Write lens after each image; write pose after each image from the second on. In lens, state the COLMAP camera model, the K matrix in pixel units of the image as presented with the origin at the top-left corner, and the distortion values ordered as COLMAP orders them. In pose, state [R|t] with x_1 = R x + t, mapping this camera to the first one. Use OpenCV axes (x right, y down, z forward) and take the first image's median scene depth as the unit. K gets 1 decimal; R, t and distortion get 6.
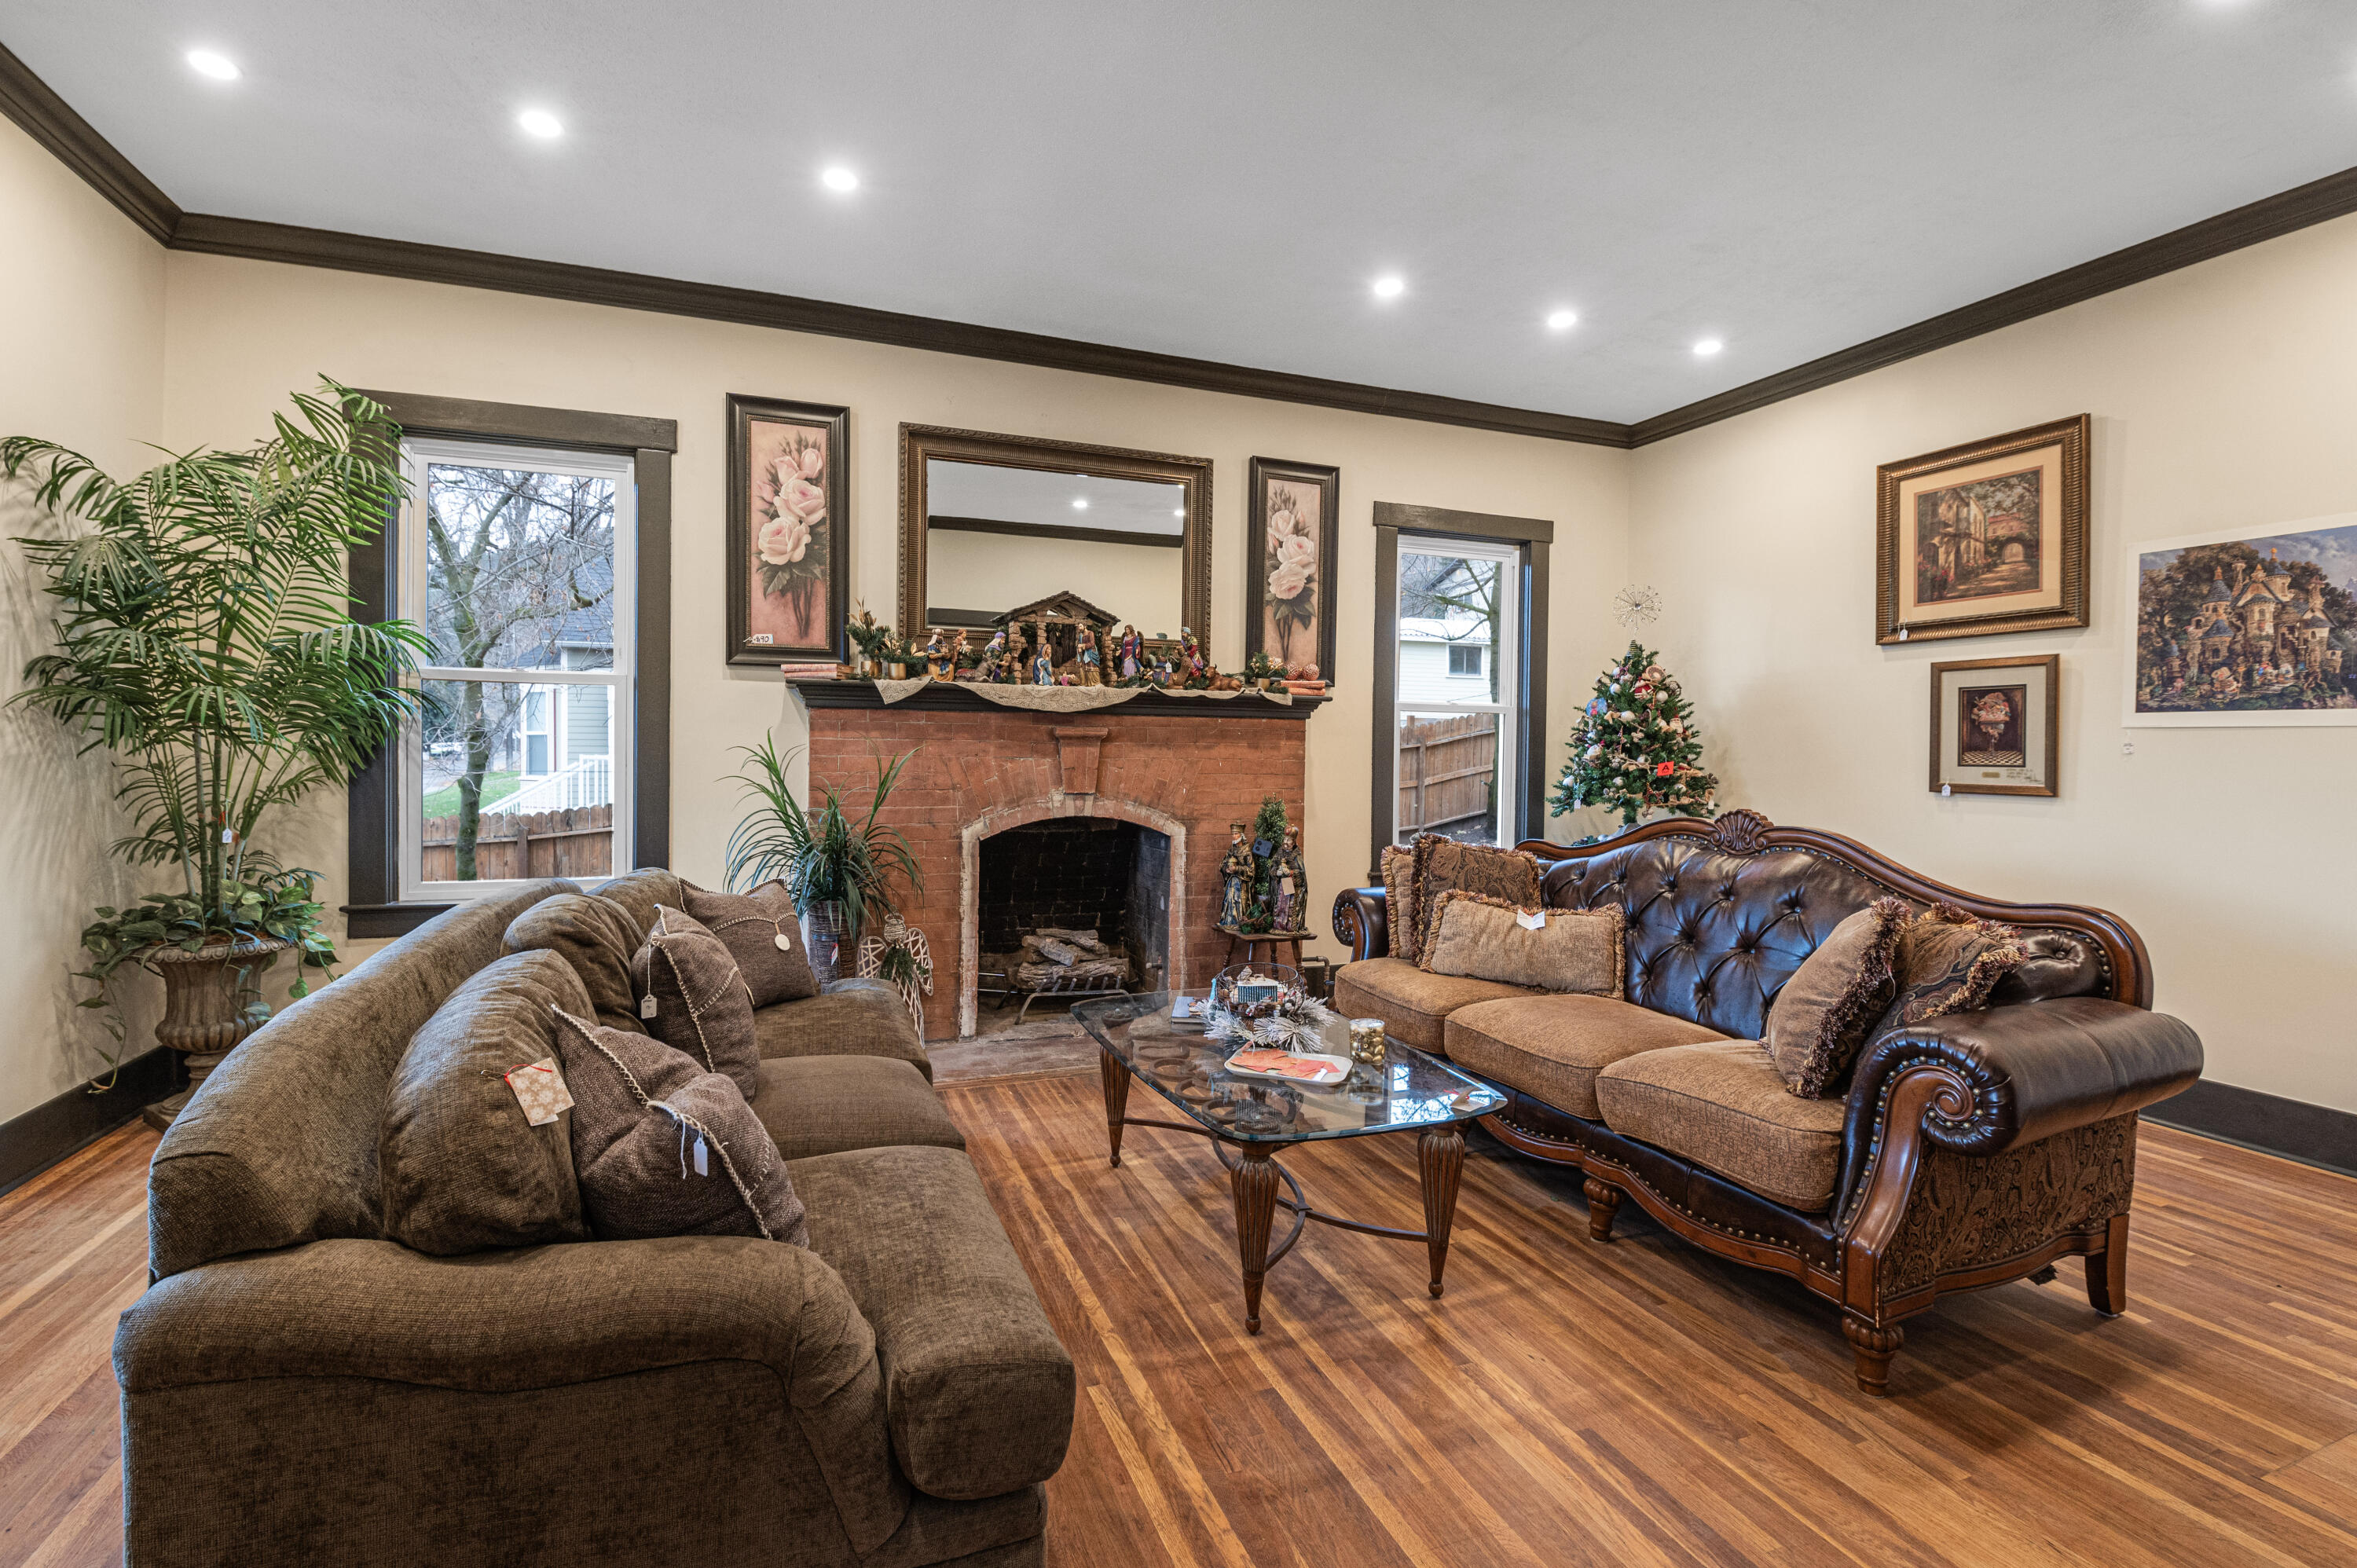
lens RADIAL K [[1070.4, 0, 1178.7], [0, 1070.4, 775.2], [0, 0, 1]] dist [-0.000086, 0.000133]
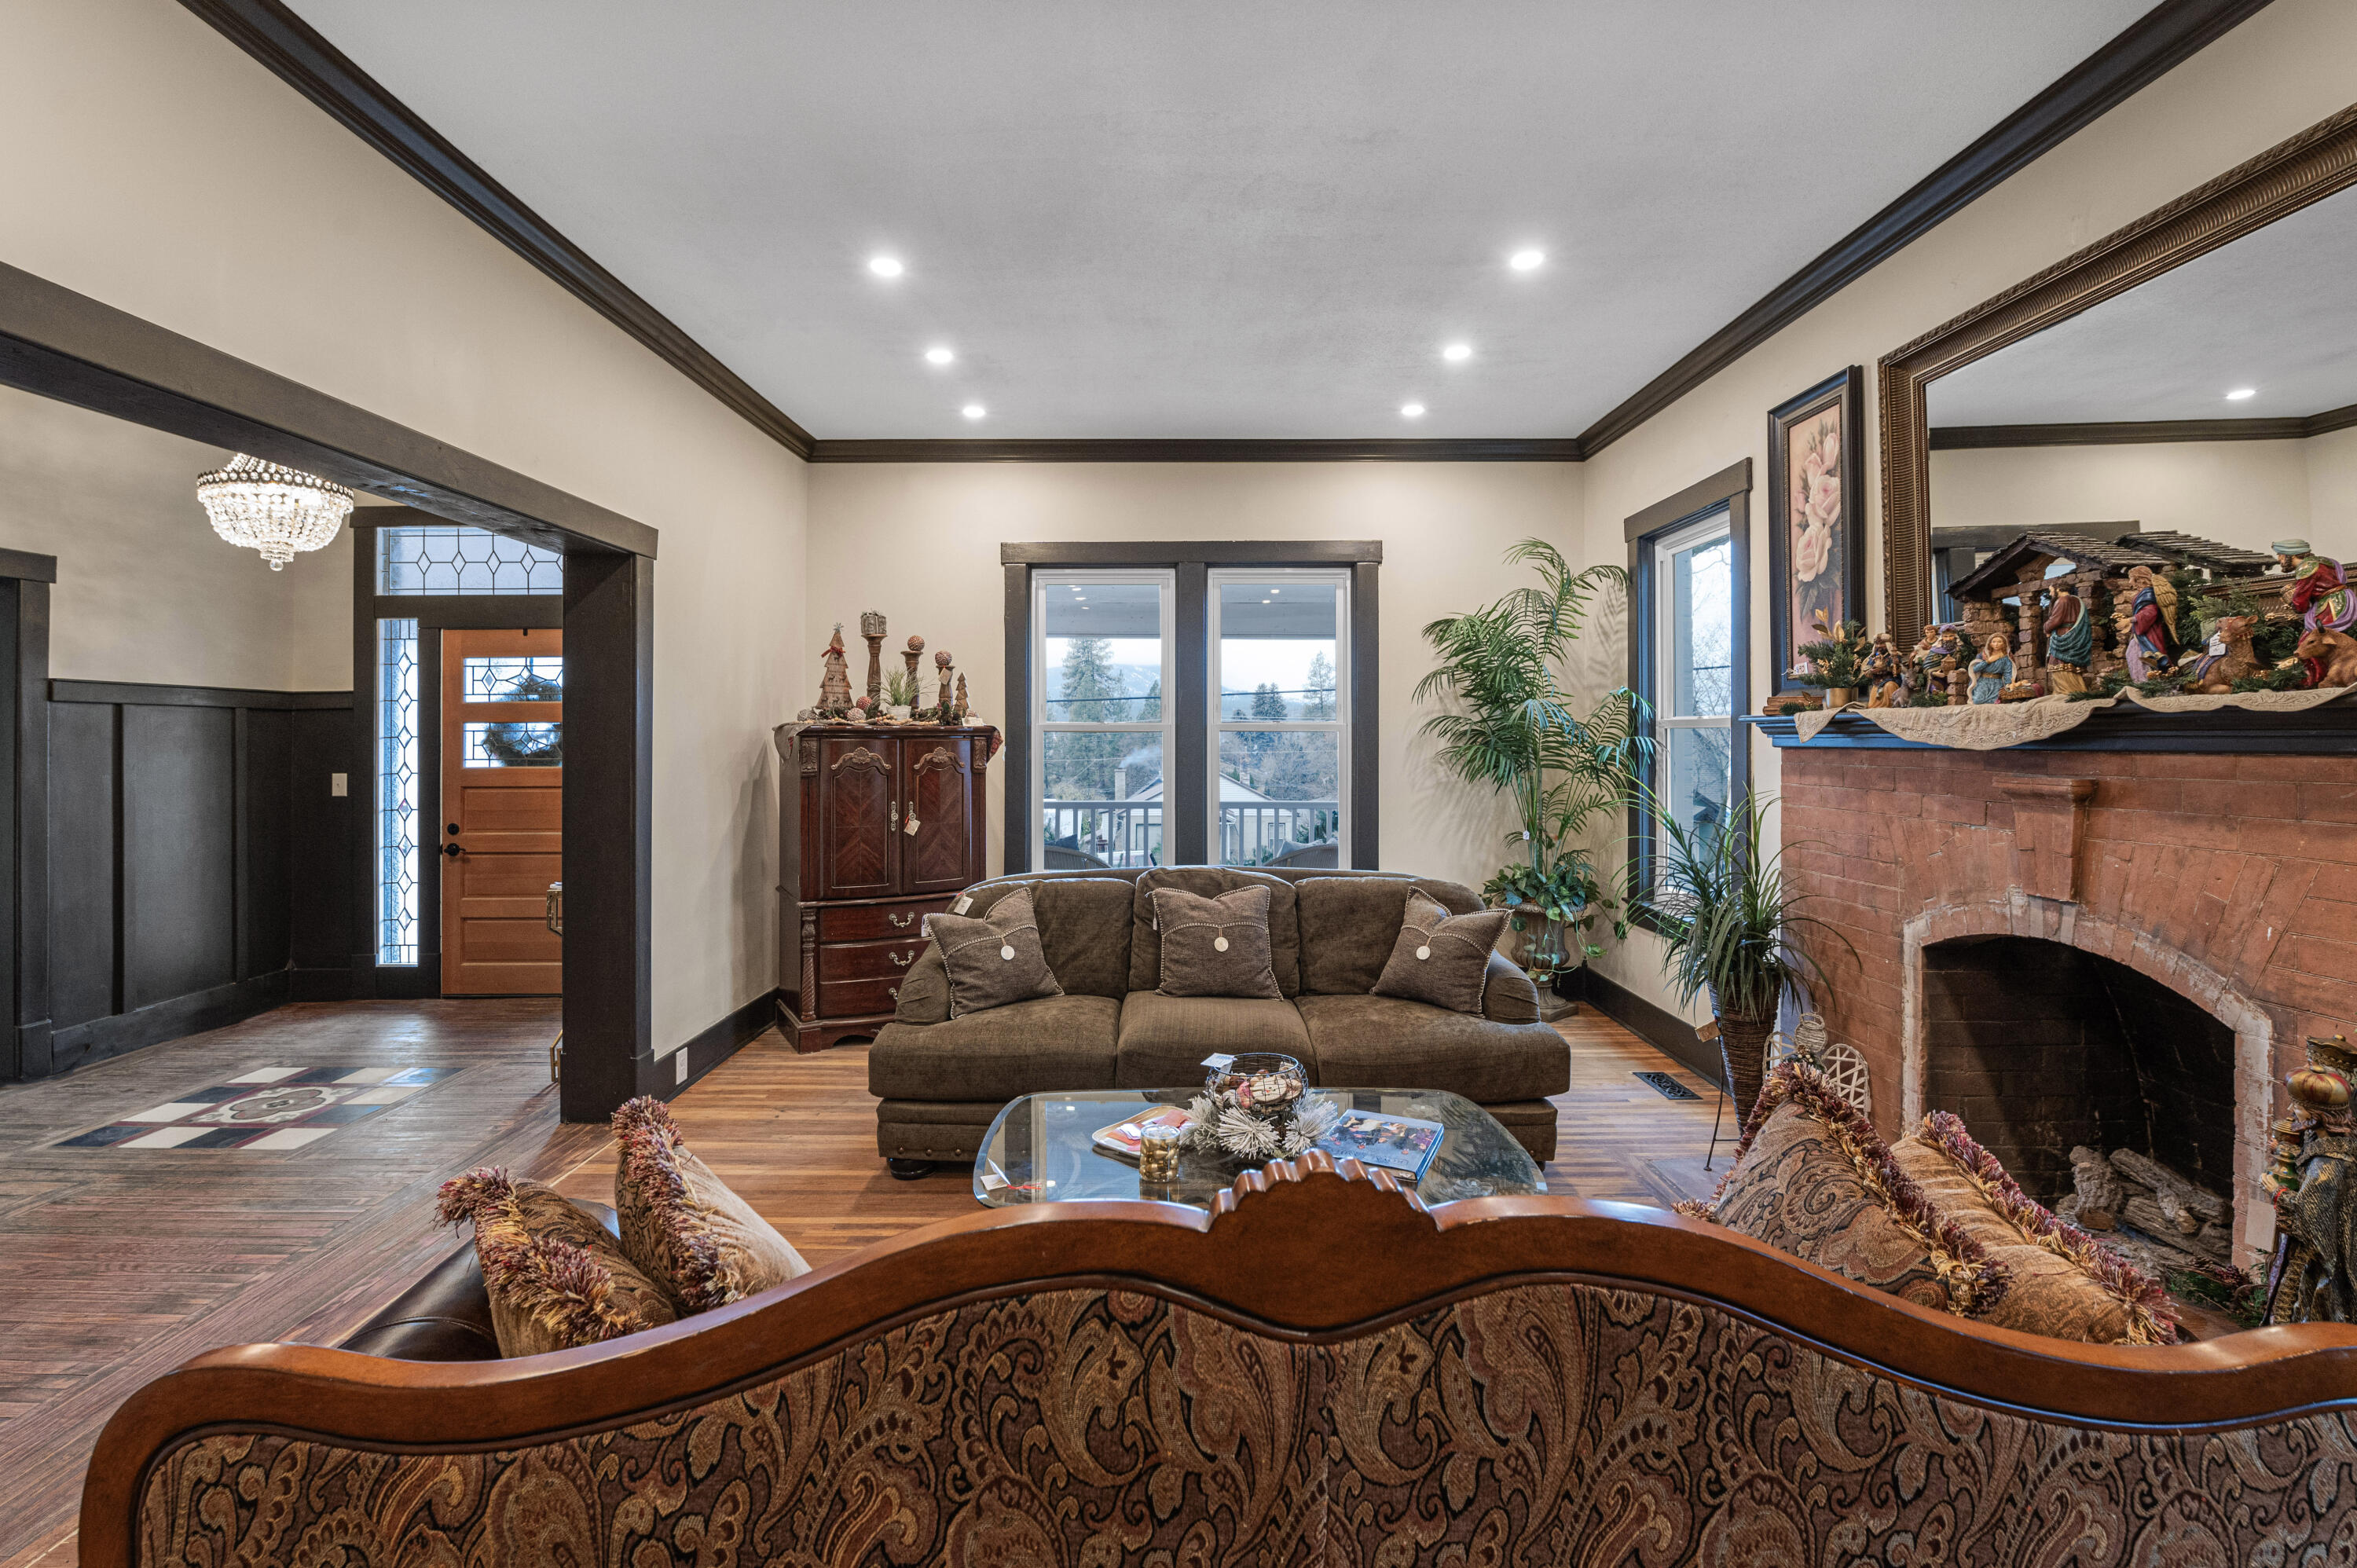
lens RADIAL K [[1070.4, 0, 1179.8], [0, 1070.4, 731.1], [0, 0, 1]] dist [-0.000086, 0.000133]
pose [[-0.354347, -0.017007, -0.934959, 0.592865], [-0.024775, 0.999654, -0.008794, -0.053955], [0.934786, 0.020047, -0.354646, 0.808808]]
